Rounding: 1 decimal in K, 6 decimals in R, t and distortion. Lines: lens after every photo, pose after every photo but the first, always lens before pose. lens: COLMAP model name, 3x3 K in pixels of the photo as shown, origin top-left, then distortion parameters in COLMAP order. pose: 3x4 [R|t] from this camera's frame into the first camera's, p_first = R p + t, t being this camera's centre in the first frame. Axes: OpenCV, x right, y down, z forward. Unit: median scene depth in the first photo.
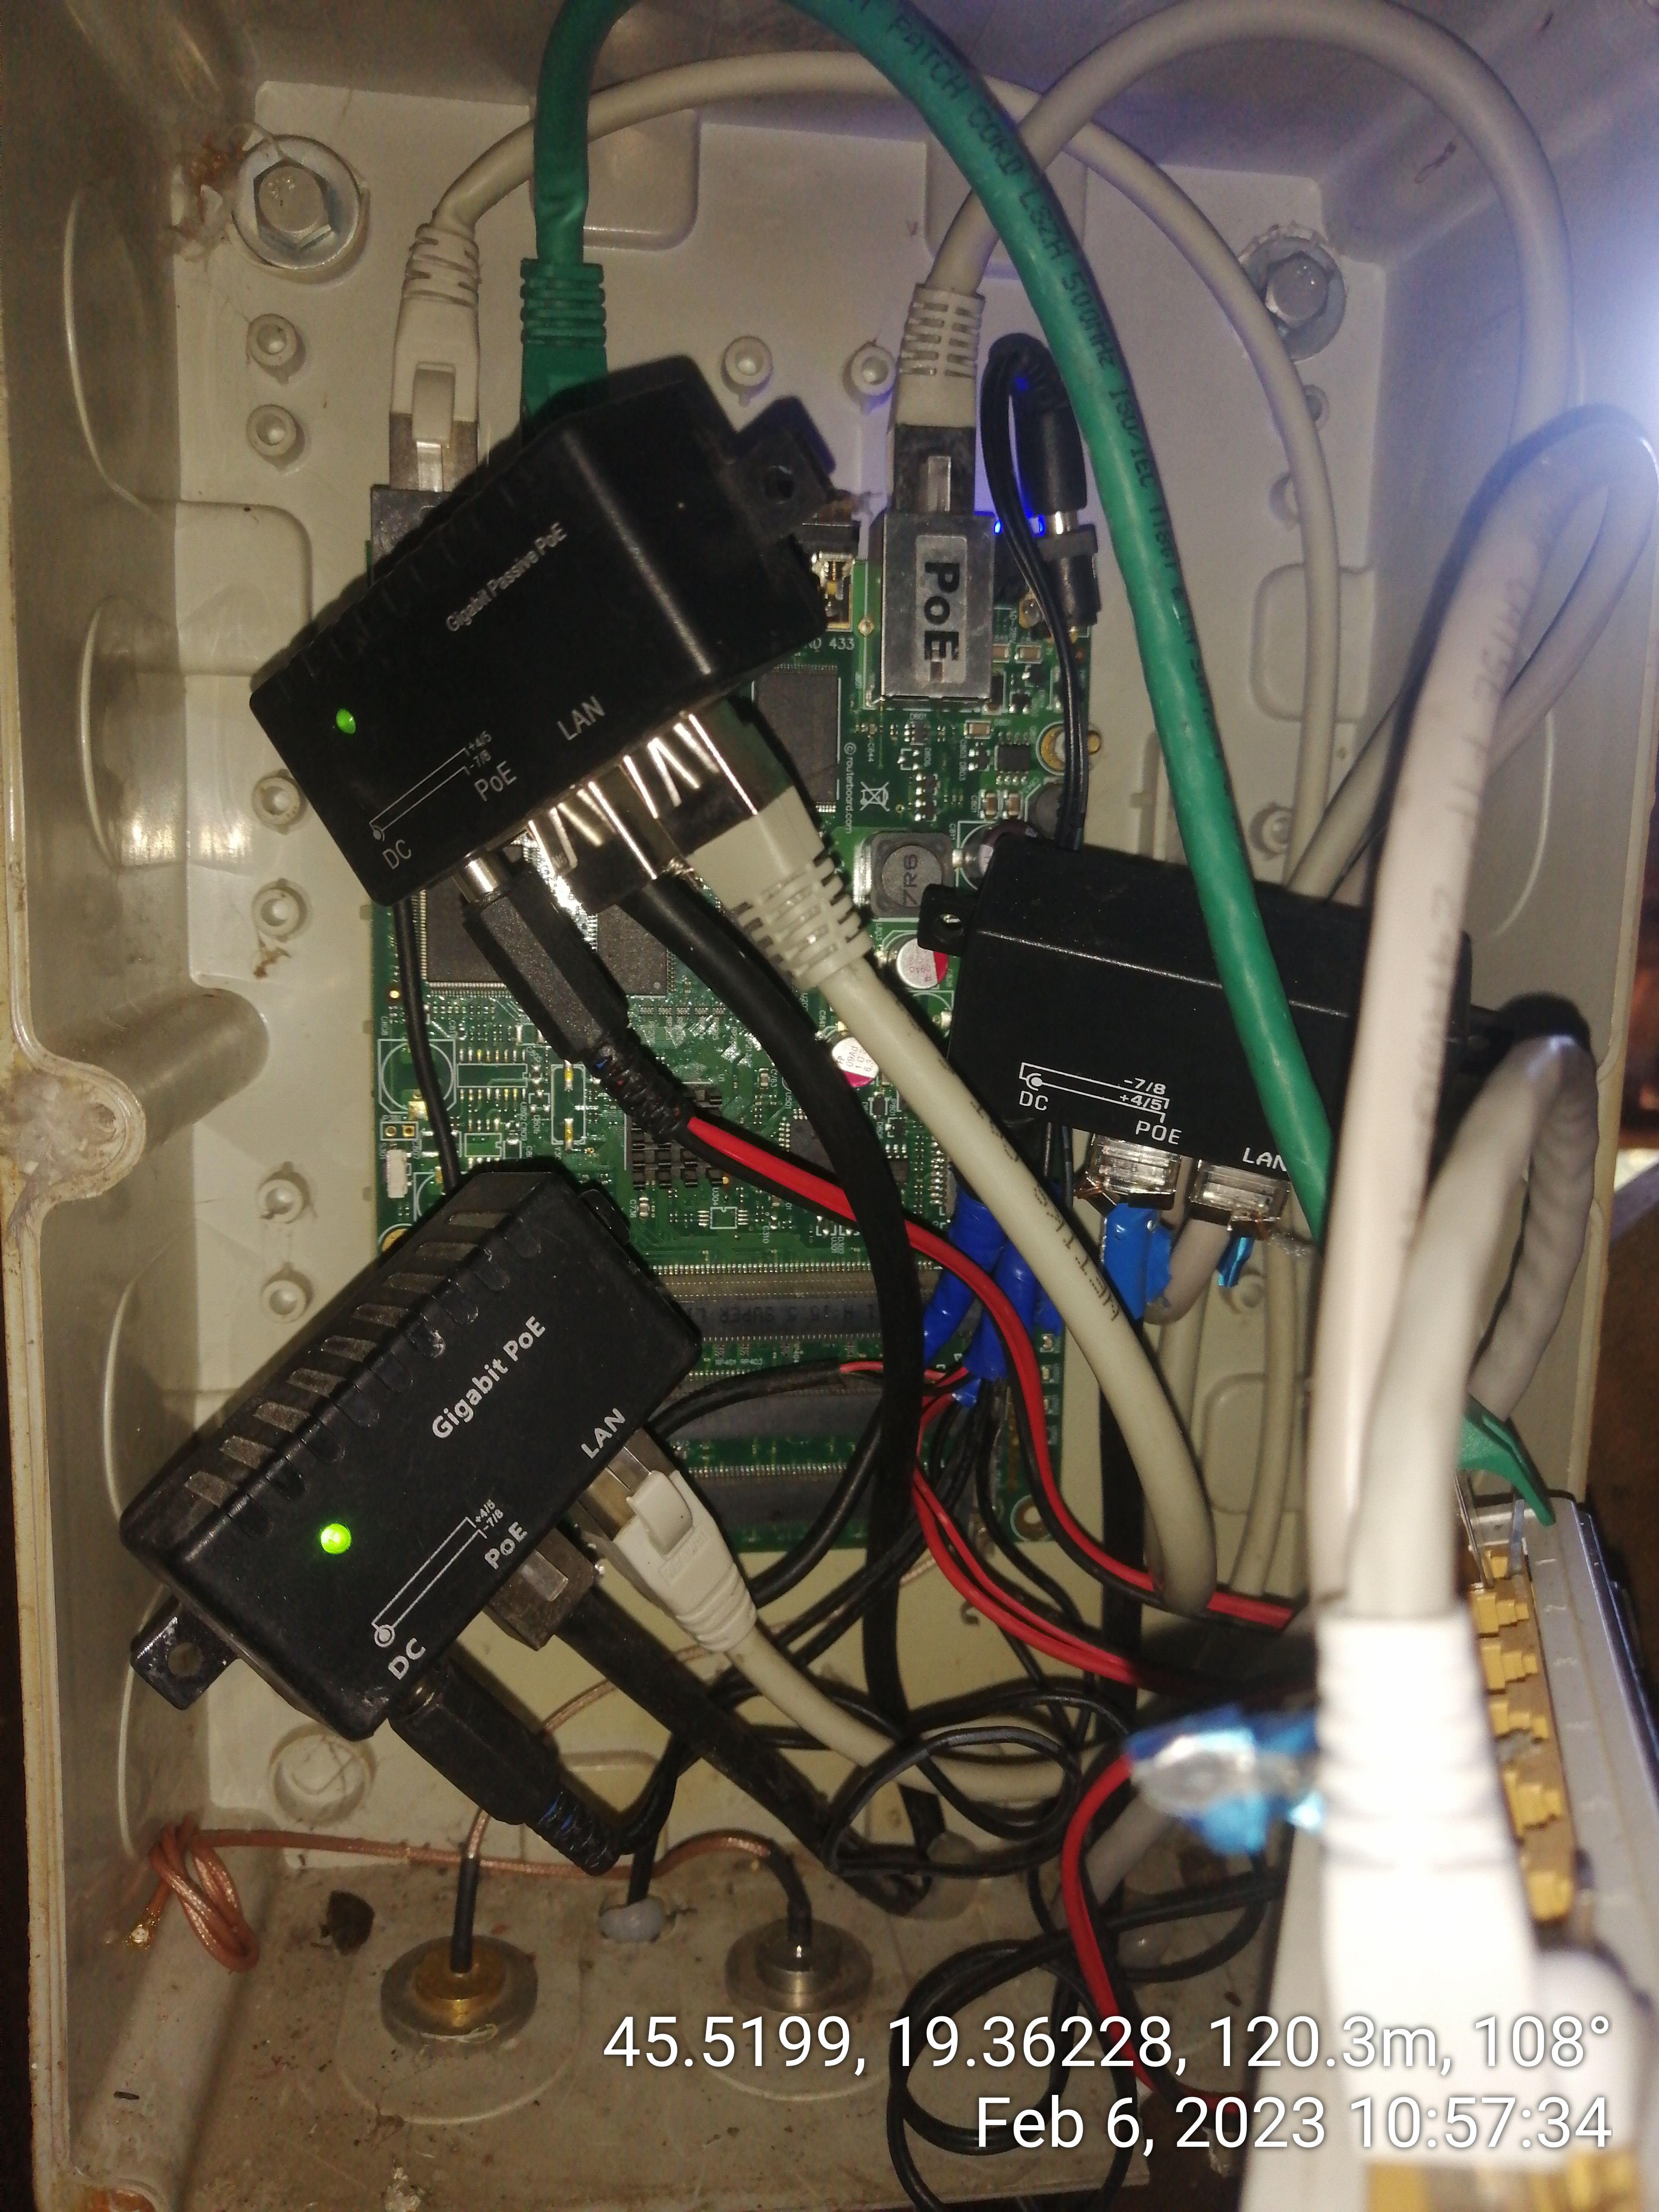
lens RADIAL K [[1747.2, 0, 829.5], [0, 1747.2, 1106.0], [0, 0, 1]] dist [-0.149336, 0.139553]
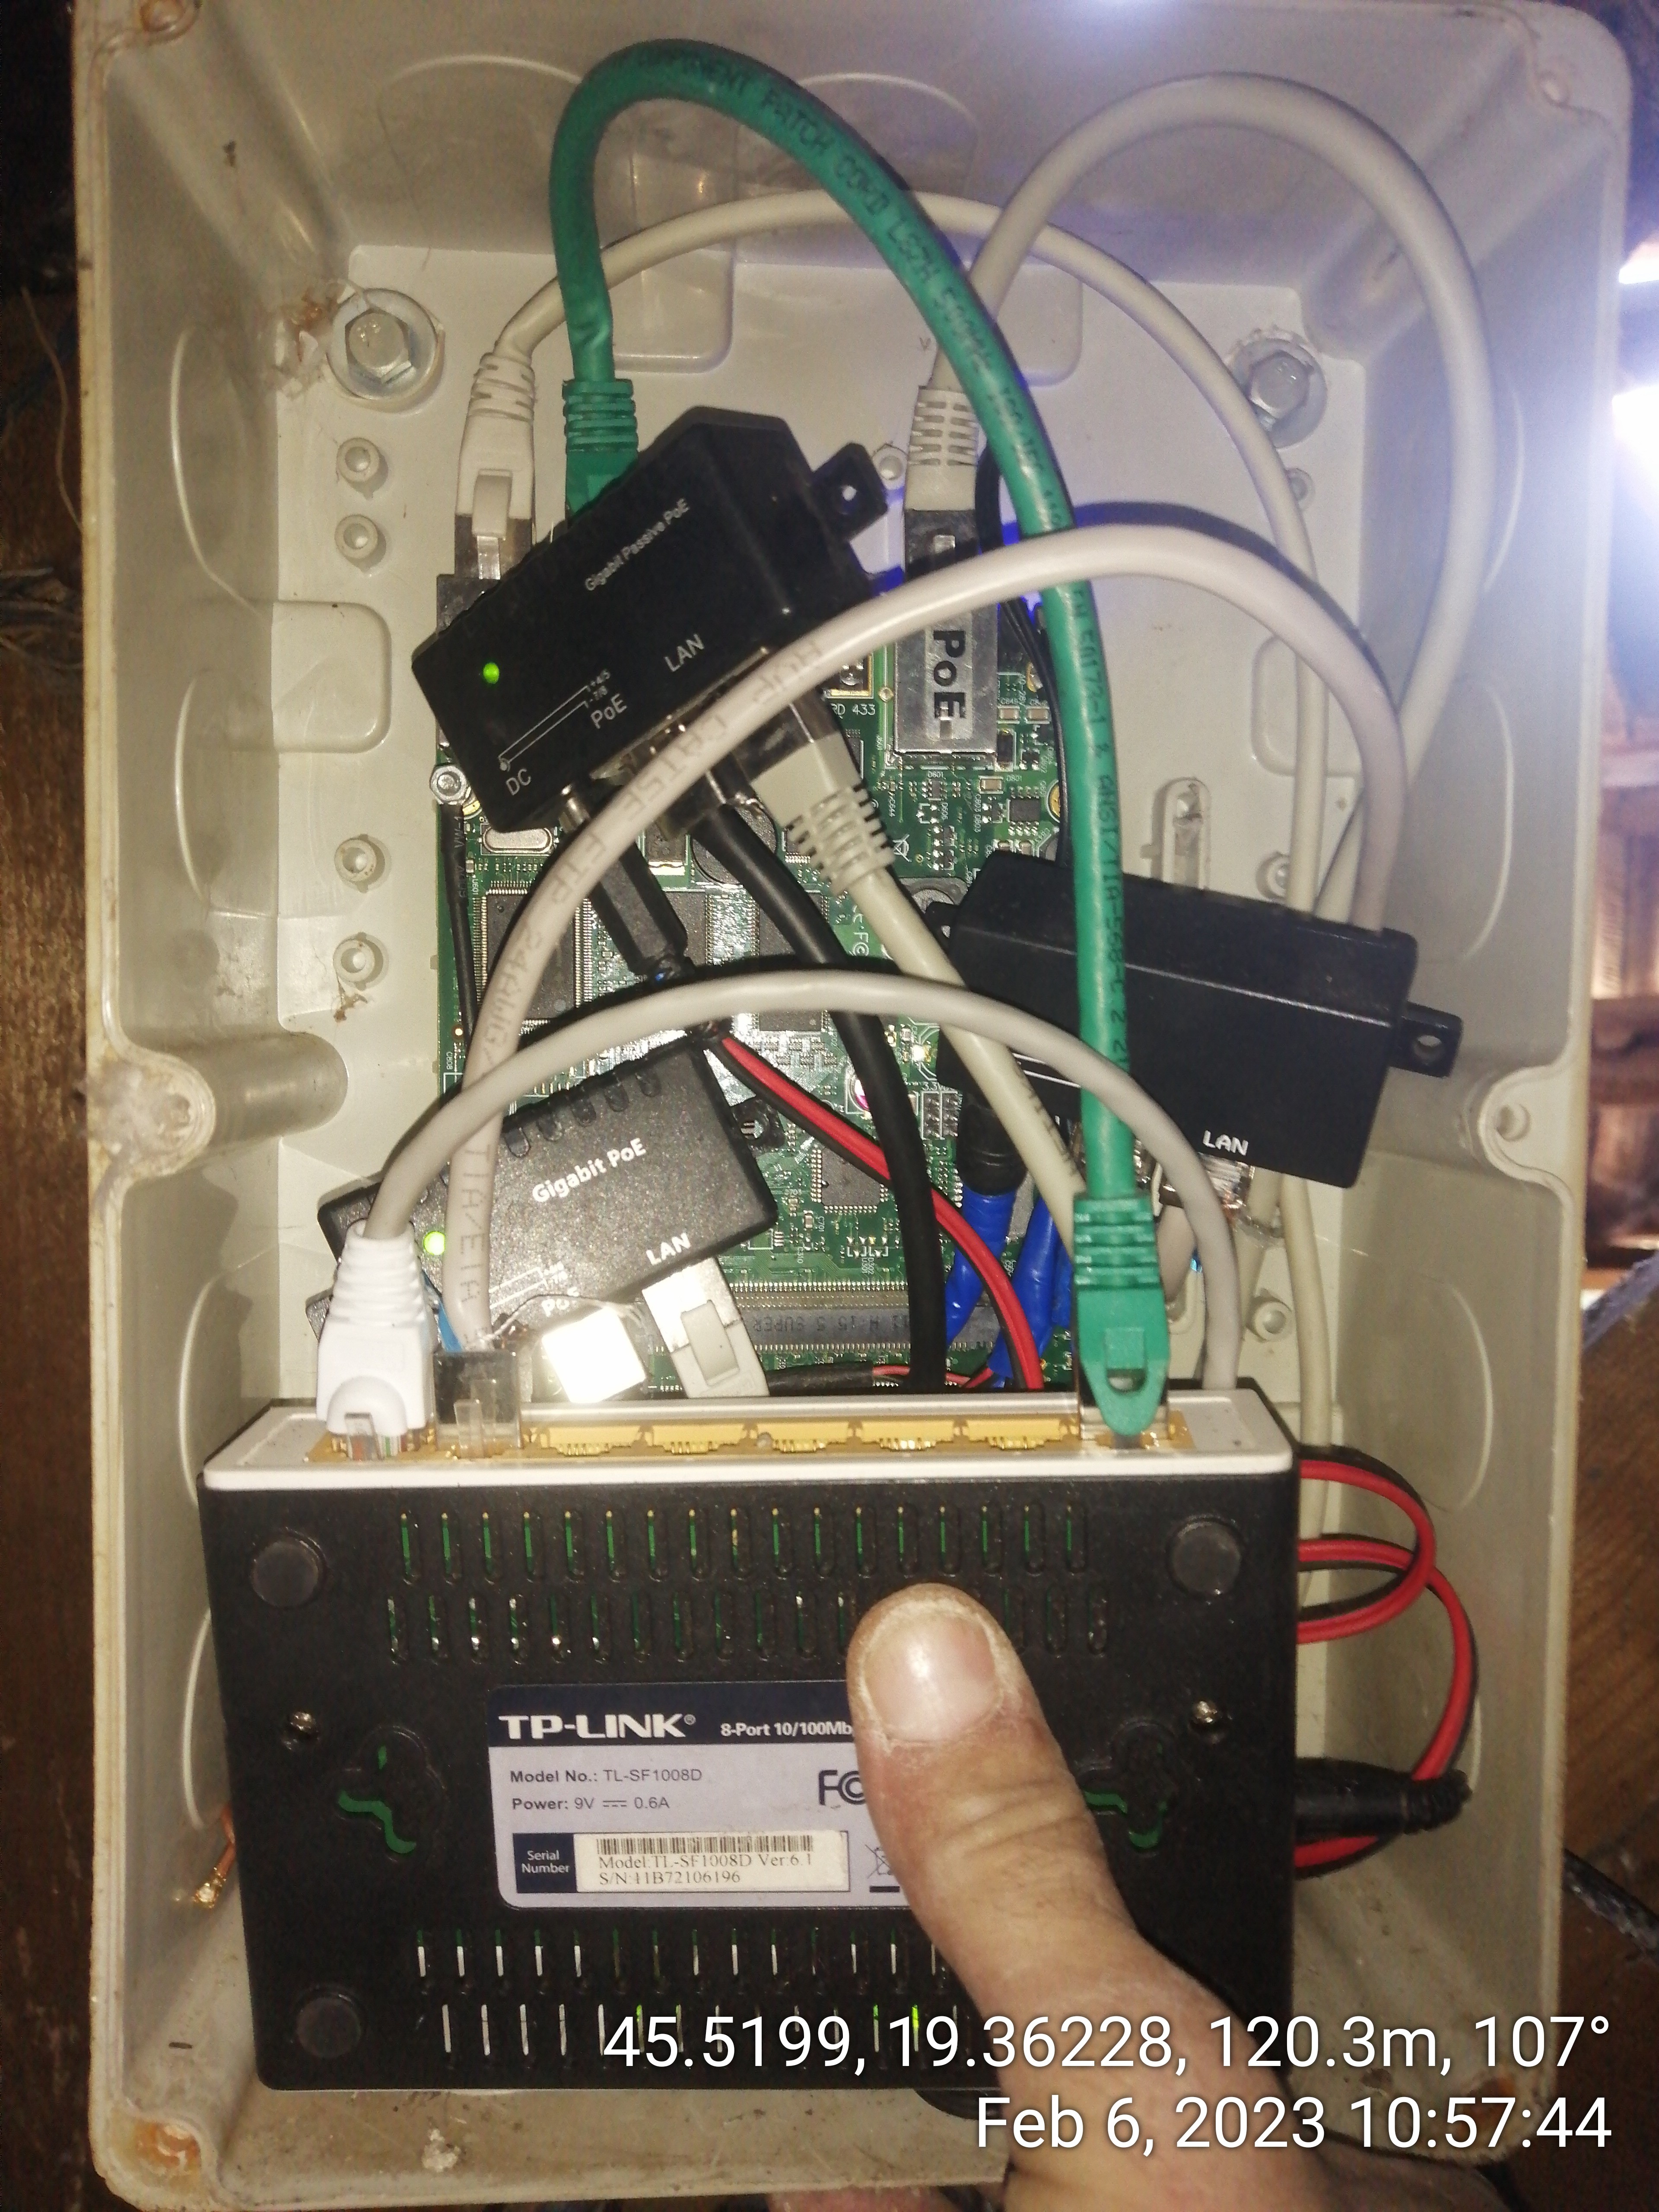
lens RADIAL K [[1732.7, 0, 828.8], [0, 1732.7, 1094.8], [0, 0, 1]] dist [-0.149206, 0.151151]
pose [[0.997040, -0.012176, -0.075920, 0.068309], [0.004709, 0.995199, -0.097760, 0.086517], [0.076745, 0.097113, 0.992310, -0.065114]]
